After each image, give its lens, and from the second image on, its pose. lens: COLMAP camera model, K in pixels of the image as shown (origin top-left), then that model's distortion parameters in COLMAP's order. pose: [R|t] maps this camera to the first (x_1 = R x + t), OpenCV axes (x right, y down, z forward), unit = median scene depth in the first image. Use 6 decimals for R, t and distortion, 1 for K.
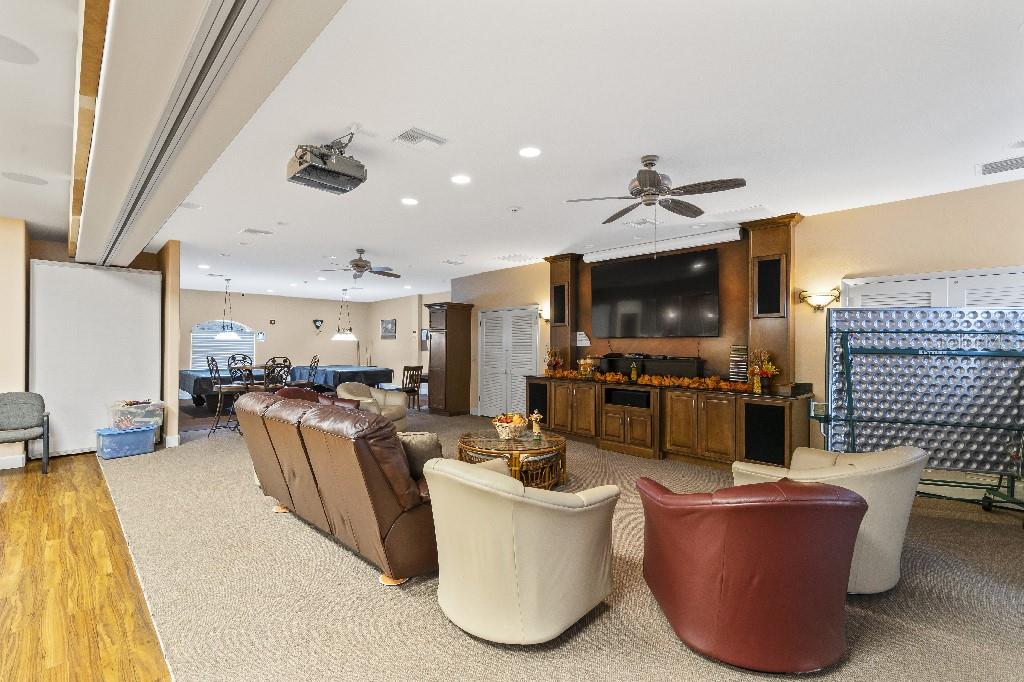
lens RADIAL K [[463.3, 0, 511.2], [0, 463.3, 341.6], [0, 0, 1]] dist [0.001886, 0.000017]
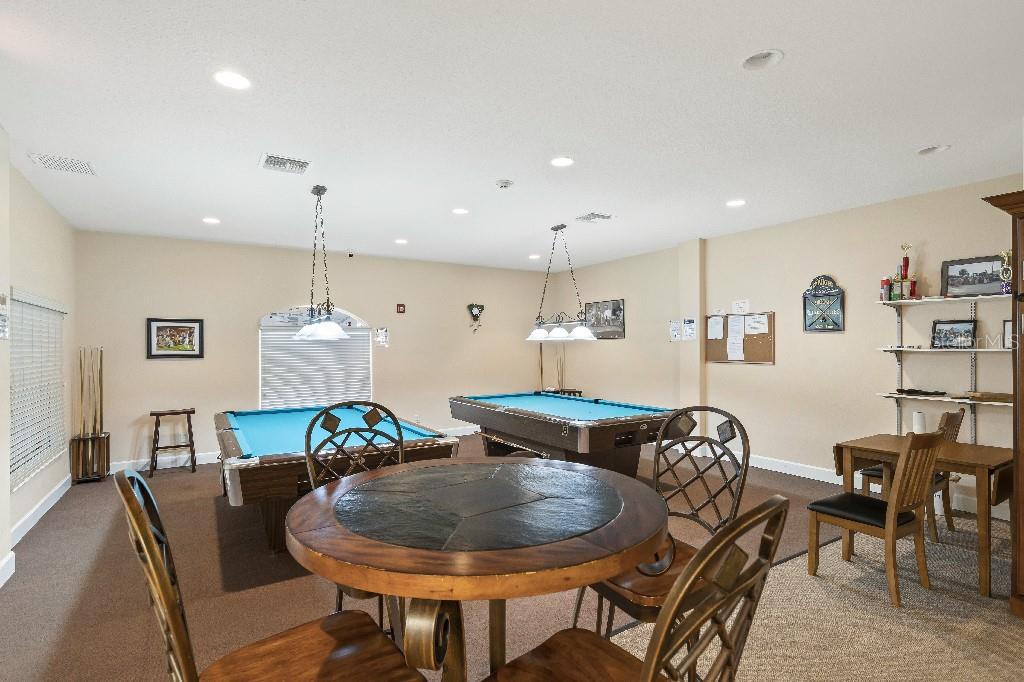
lens RADIAL K [[509.0, 0, 508.5], [0, 509.0, 340.0], [0, 0, 1]] dist [-0.001930, 0.001384]
pose [[0.977685, -0.011409, -0.209769, -0.278856], [0.009659, 0.999909, -0.009369, 0.000333], [0.209856, 0.007134, 0.977706, 0.469253]]
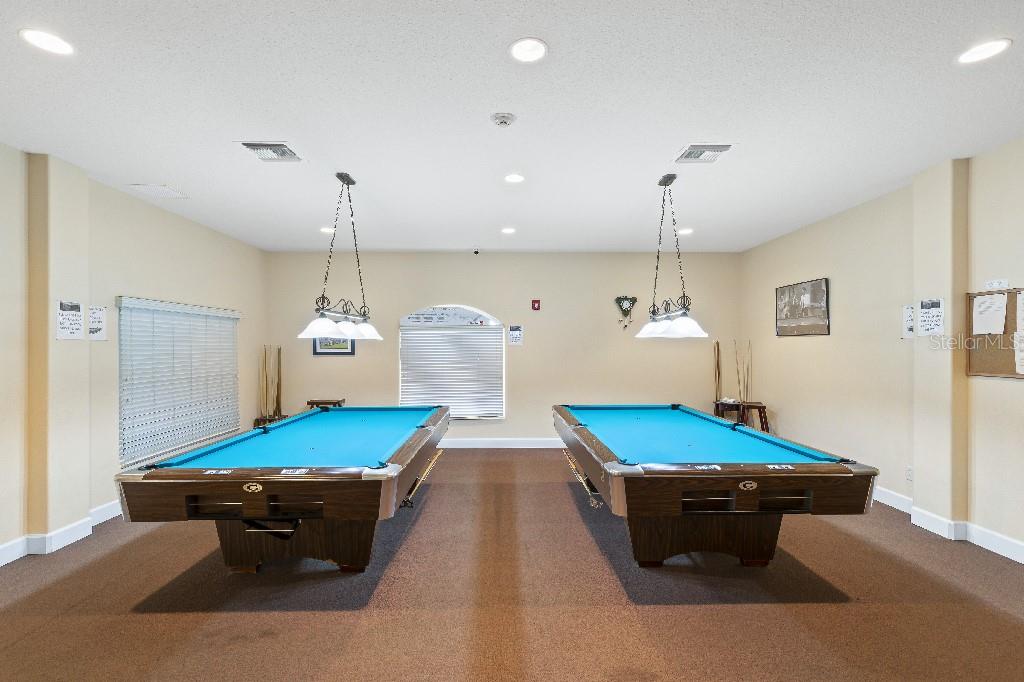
lens RADIAL K [[463.3, 0, 503.5], [0, 463.3, 343.6], [0, 0, 1]] dist [0.001886, 0.000017]
pose [[0.723539, -0.008672, -0.690229, -0.202751], [0.008294, 0.999958, -0.003869, 0.000494], [0.690234, -0.002925, 0.723580, 0.632868]]
